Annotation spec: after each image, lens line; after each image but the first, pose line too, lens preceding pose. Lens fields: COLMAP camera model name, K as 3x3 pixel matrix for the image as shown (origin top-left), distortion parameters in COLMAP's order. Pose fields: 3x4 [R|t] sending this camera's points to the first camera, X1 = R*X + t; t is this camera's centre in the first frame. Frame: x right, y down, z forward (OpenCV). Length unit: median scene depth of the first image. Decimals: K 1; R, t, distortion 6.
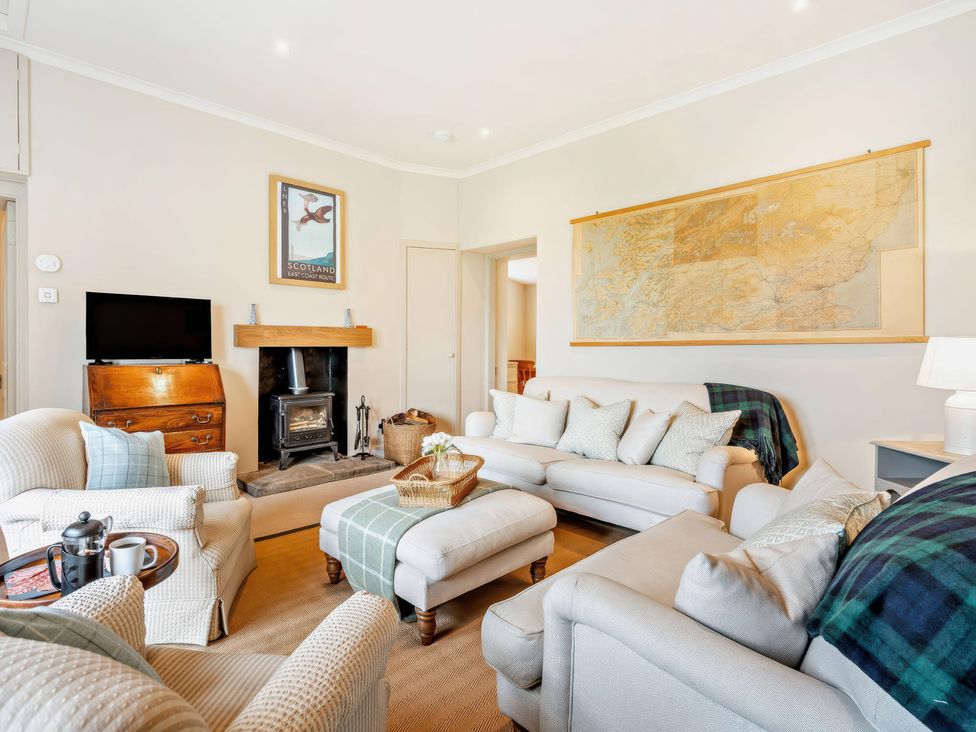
lens RADIAL K [[495.6, 0, 497.4], [0, 495.6, 344.8], [0, 0, 1]] dist [0.000538, 0.000024]
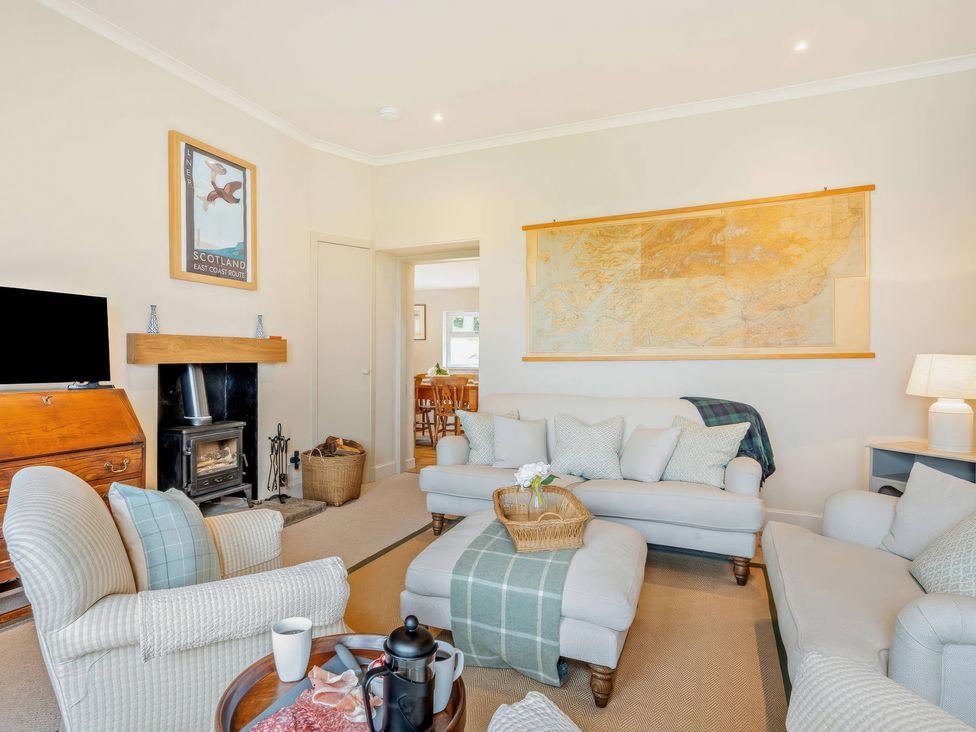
lens RADIAL K [[533.0, 0, 488.0], [0, 533.0, 366.0], [0, 0, 1]] dist [0.000012, -0.000337]
pose [[0.939579, -0.006189, 0.342277, -0.281259], [0.001200, 0.999890, 0.014787, -0.003578], [-0.342331, -0.013483, 0.939483, 0.083867]]
